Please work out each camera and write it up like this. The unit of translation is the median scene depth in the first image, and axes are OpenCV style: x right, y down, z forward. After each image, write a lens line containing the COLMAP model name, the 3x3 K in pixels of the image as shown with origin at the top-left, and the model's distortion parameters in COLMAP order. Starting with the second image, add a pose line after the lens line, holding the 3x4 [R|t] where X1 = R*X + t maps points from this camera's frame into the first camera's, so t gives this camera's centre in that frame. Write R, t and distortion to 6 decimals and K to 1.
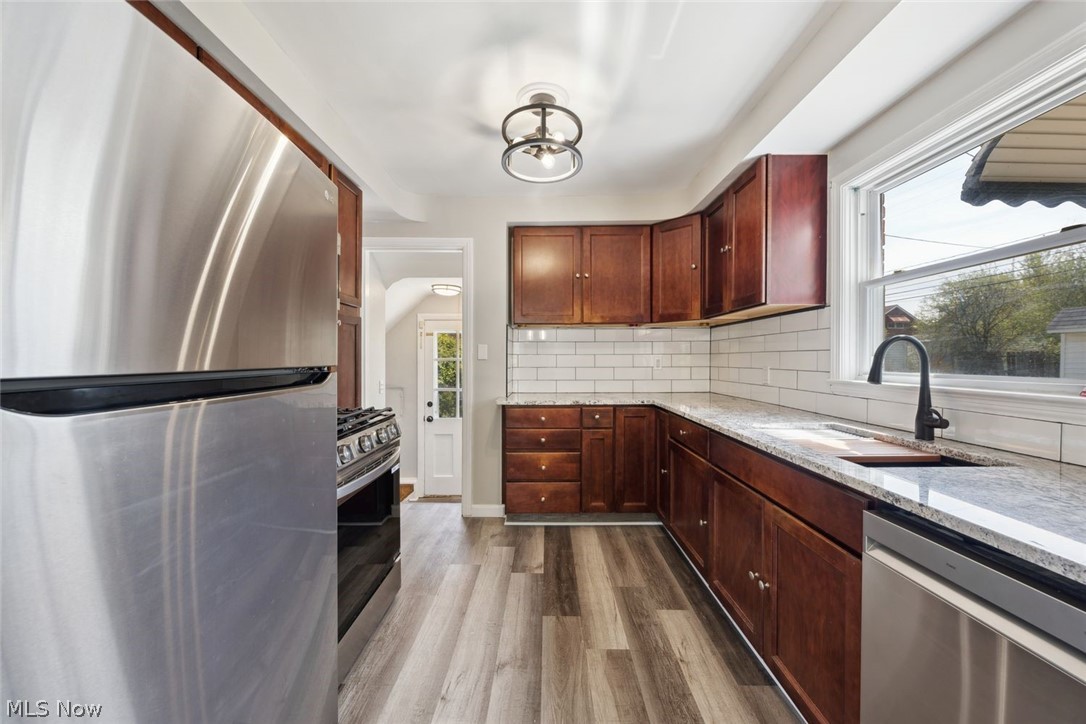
lens RADIAL K [[391.0, 0, 541.6], [0, 391.0, 361.6], [0, 0, 1]] dist [-0.001668, -0.000744]
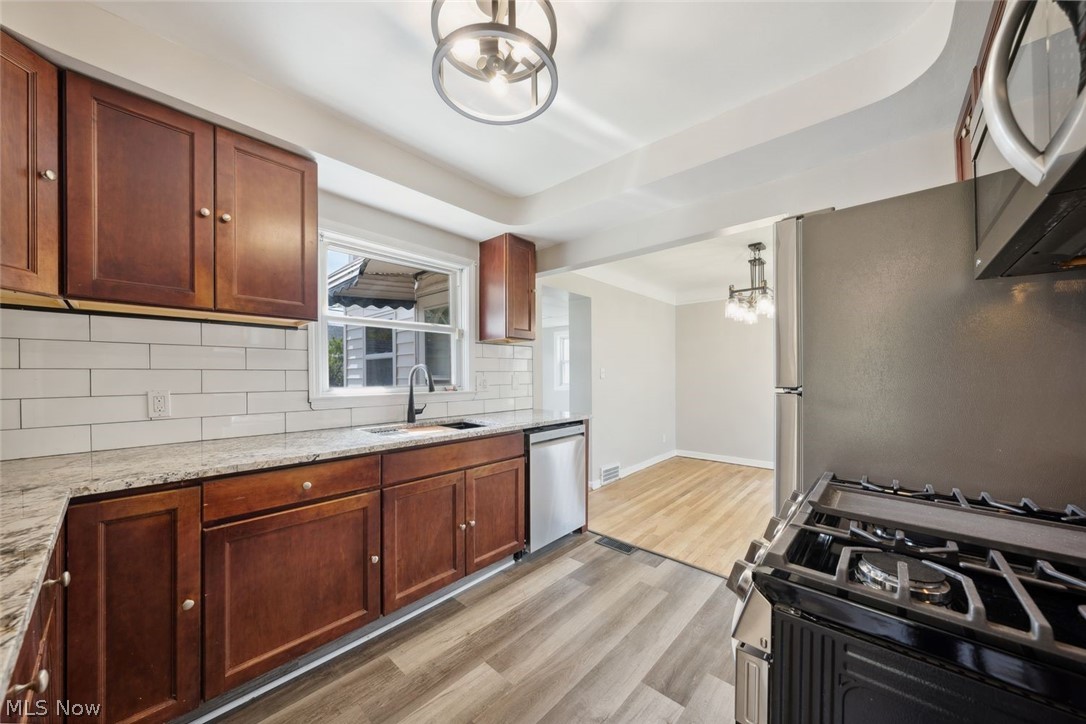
lens RADIAL K [[372.0, 0, 544.8], [0, 372.0, 373.9], [0, 0, 1]] dist [-0.005224, 0.000577]
pose [[-0.746279, 0.001584, 0.665632, -0.330649], [0.007265, 0.999957, 0.005765, -0.016904], [-0.665594, 0.009138, -0.746258, 0.979011]]
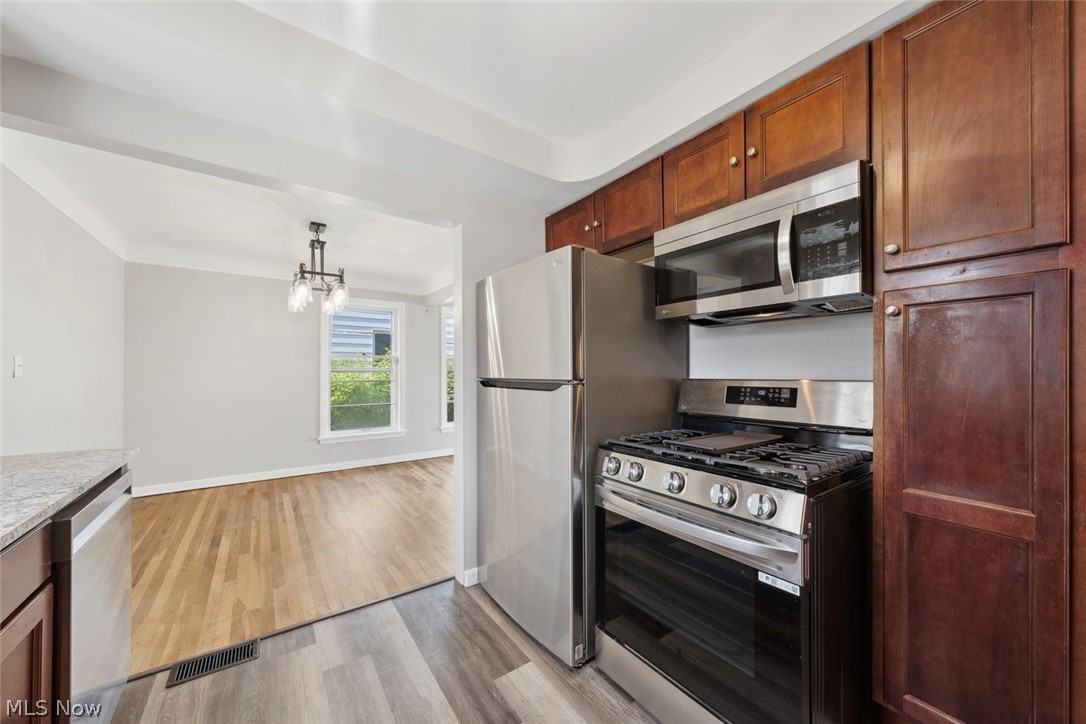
lens RADIAL K [[391.0, 0, 538.3], [0, 391.0, 364.4], [0, 0, 1]] dist [-0.001668, -0.000744]
pose [[-0.810622, -0.013040, -0.585424, 0.147204], [-0.008553, 0.999909, -0.010430, -0.012346], [0.585507, -0.003447, -0.810660, 0.900186]]
